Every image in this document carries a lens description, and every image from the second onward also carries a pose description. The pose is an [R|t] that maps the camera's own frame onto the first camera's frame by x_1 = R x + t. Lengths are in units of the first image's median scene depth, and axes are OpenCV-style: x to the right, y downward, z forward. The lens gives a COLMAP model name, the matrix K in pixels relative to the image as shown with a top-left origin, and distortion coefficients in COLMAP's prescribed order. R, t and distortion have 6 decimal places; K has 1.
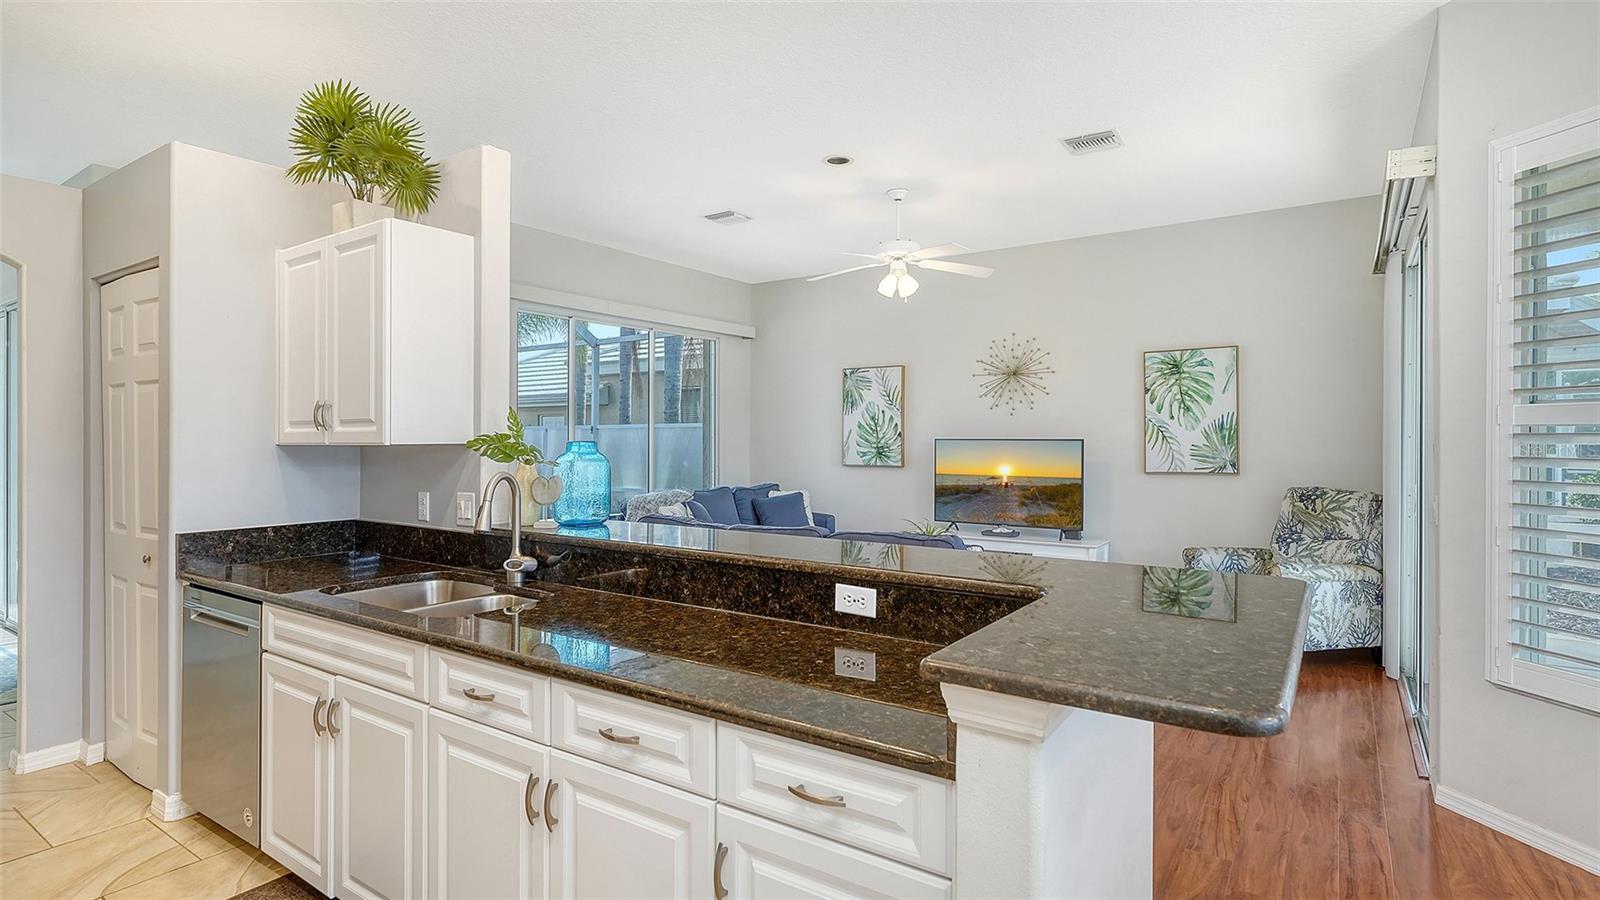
lens RADIAL K [[801.2, 0, 800.3], [0, 801.2, 442.5], [0, 0, 1]] dist [0.000304, -0.000085]
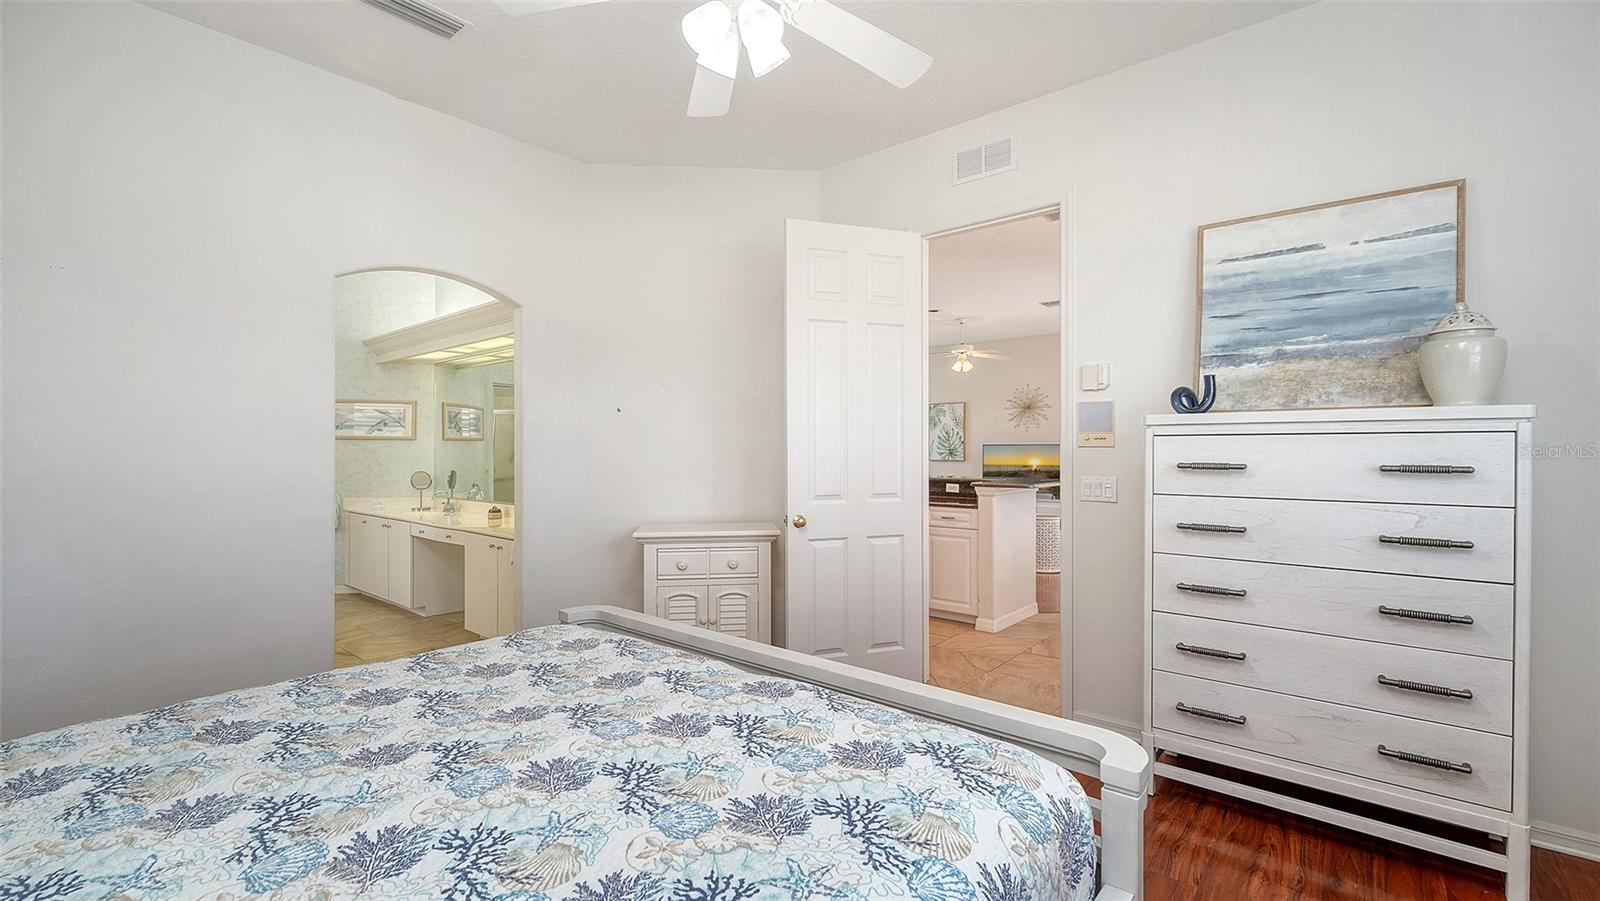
lens RADIAL K [[693.7, 0, 800.0], [0, 693.7, 450.5], [0, 0, 1]] dist [-0.001279, -0.000088]
pose [[0.994791, 0.001755, -0.101916, -0.102593], [-0.001742, 0.999998, 0.000217, 0.012845], [0.101916, -0.000038, 0.994793, -0.749065]]
